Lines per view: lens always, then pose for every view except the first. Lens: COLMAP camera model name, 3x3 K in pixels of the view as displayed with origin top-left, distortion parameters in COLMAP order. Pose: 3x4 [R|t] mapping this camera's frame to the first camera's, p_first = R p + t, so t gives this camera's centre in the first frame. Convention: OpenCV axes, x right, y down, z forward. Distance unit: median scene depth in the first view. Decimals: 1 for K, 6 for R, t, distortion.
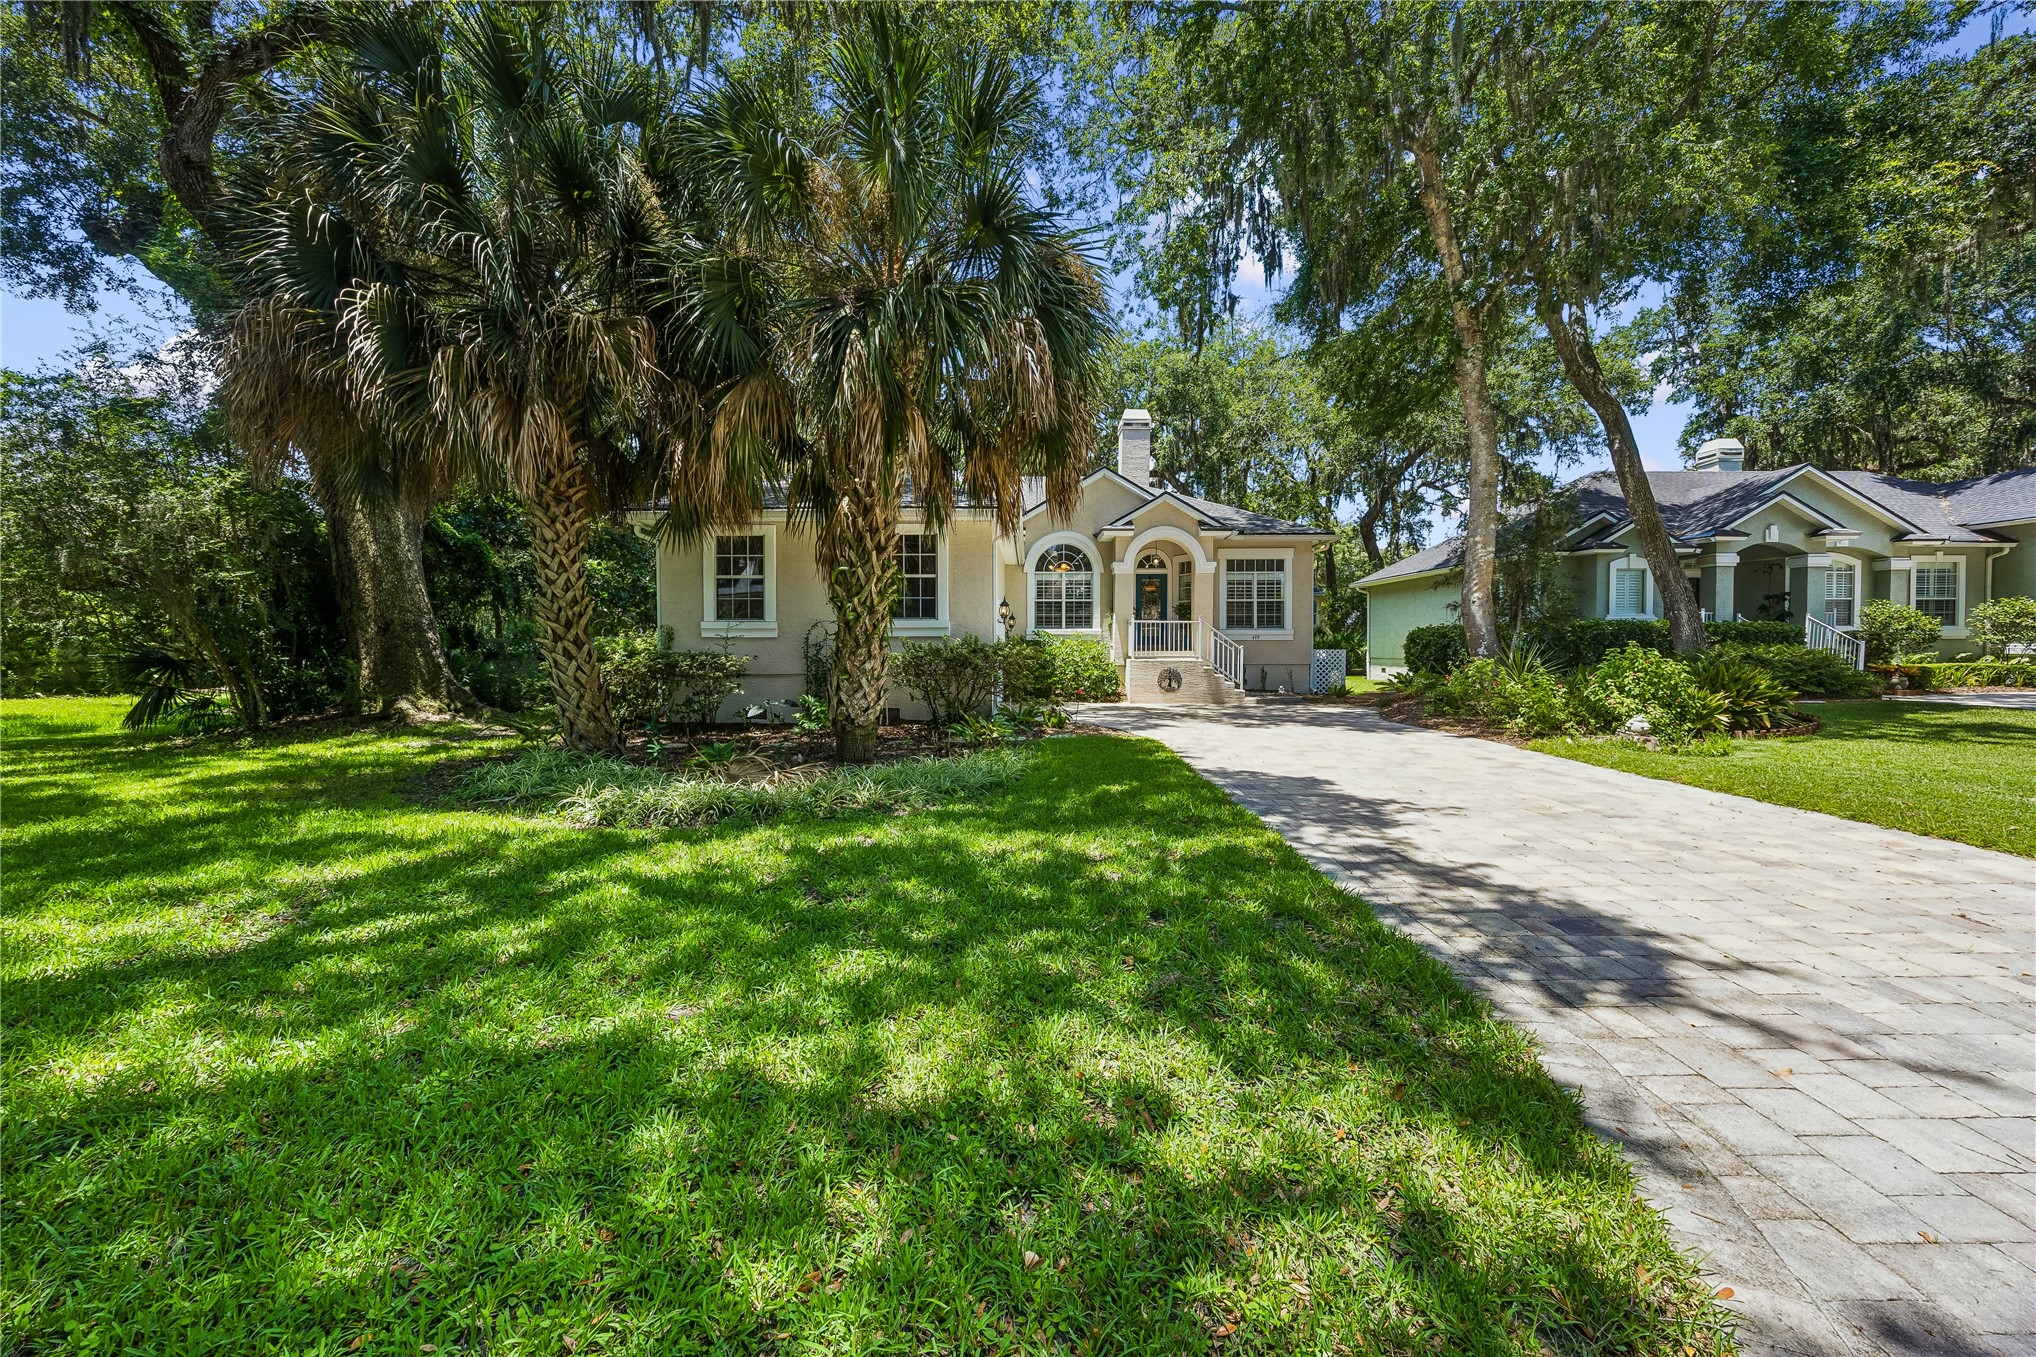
lens RADIAL K [[792.8, 0, 1042.2], [0, 792.8, 646.9], [0, 0, 1]] dist [-0.003704, -0.000147]
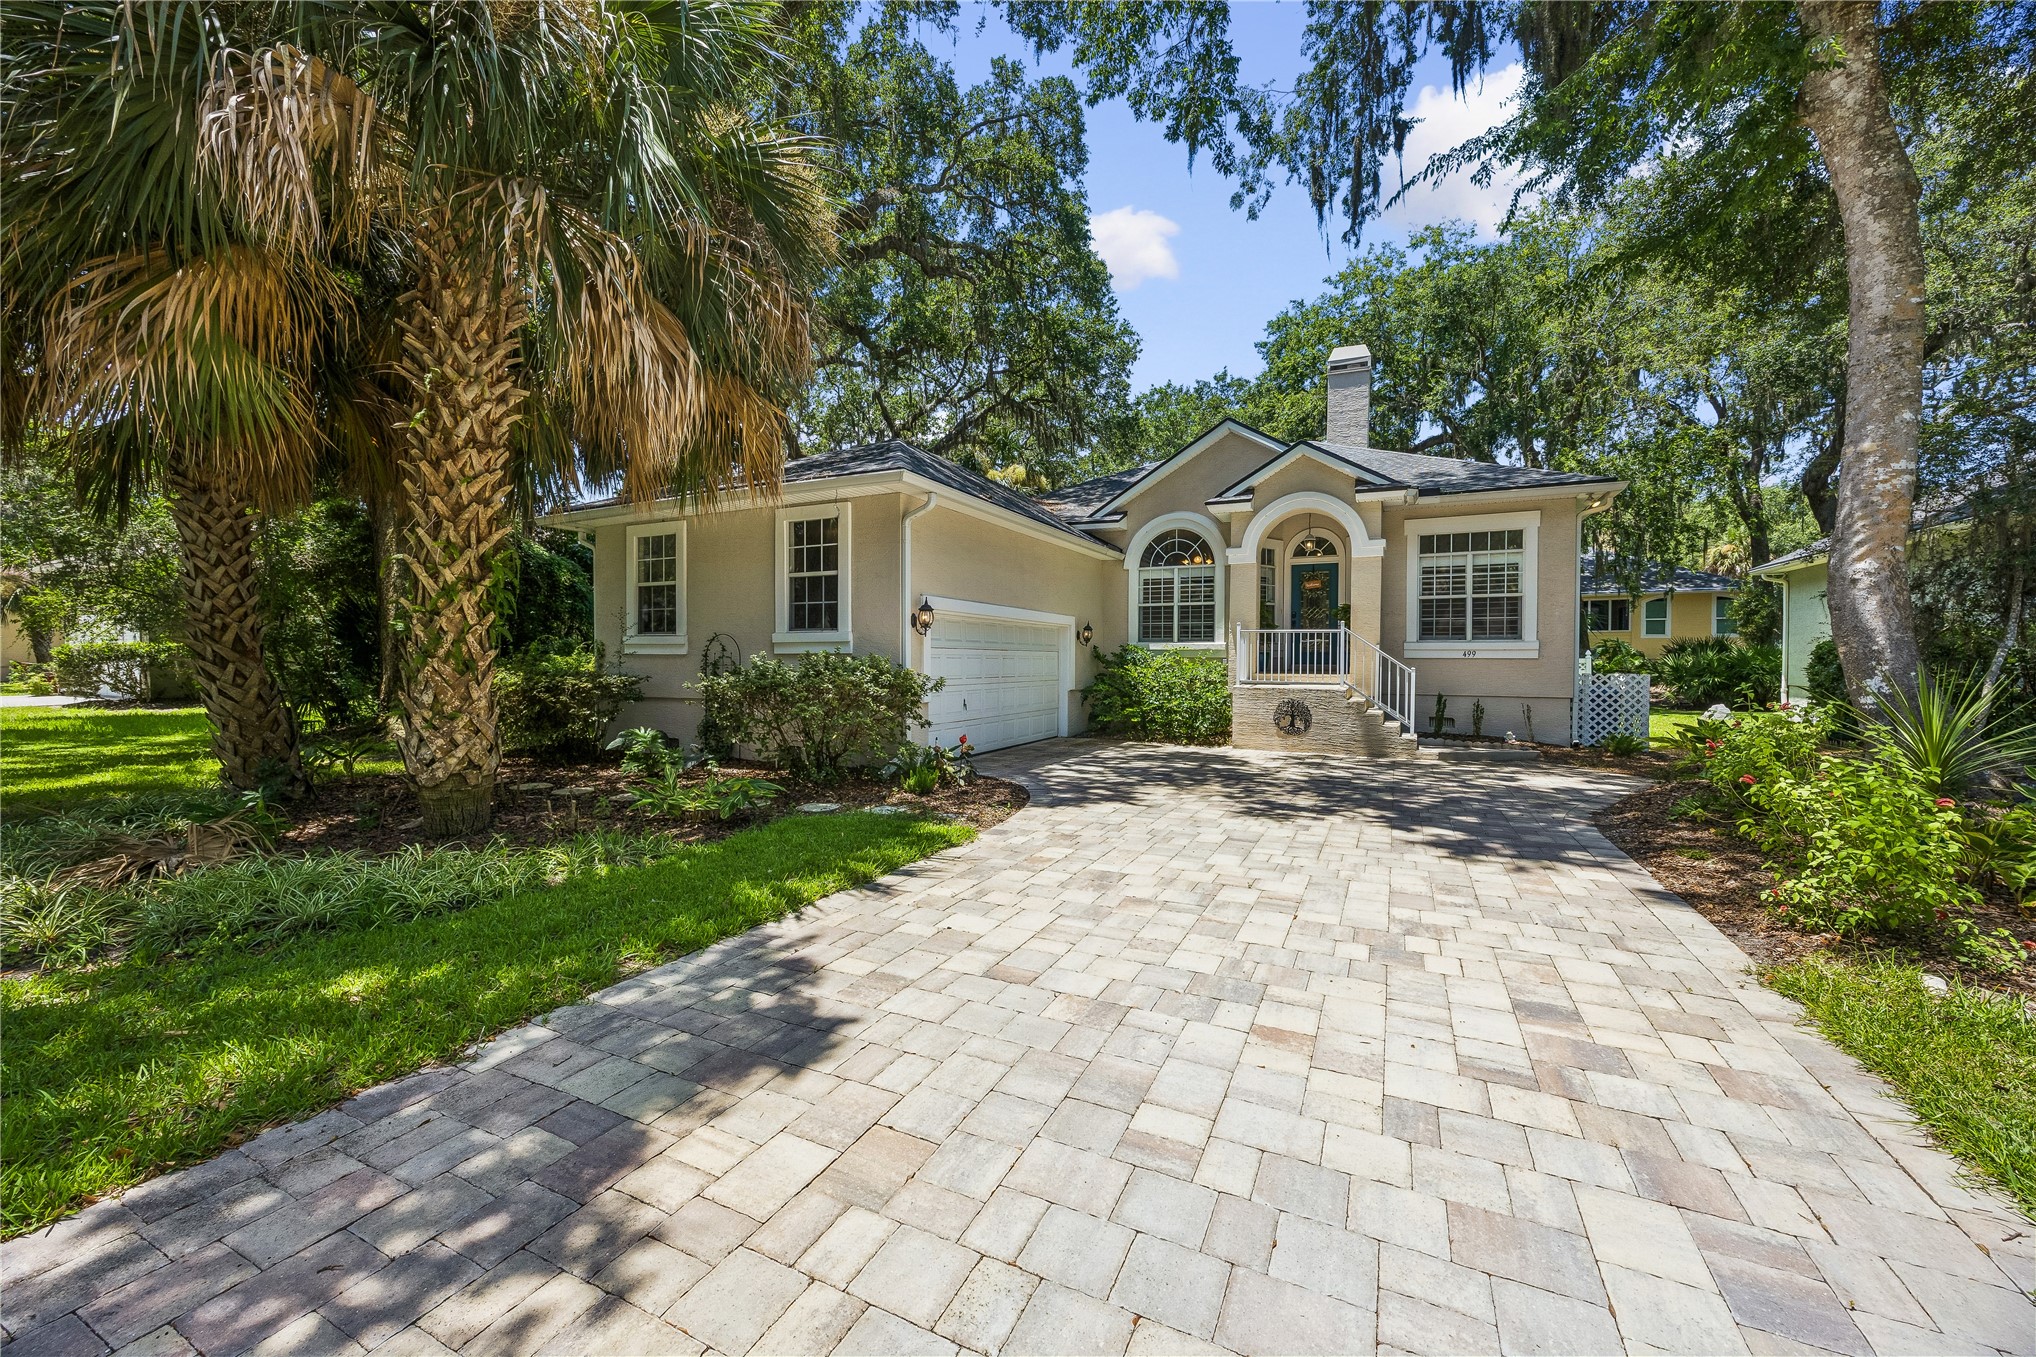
lens RADIAL K [[792.8, 0, 1017.9], [0, 792.8, 657.1], [0, 0, 1]] dist [-0.003704, -0.000147]
pose [[0.896174, 0.003464, -0.443689, 0.246795], [-0.005687, 0.999977, -0.003679, -0.005517], [0.443666, 0.005821, 0.896173, 0.287924]]
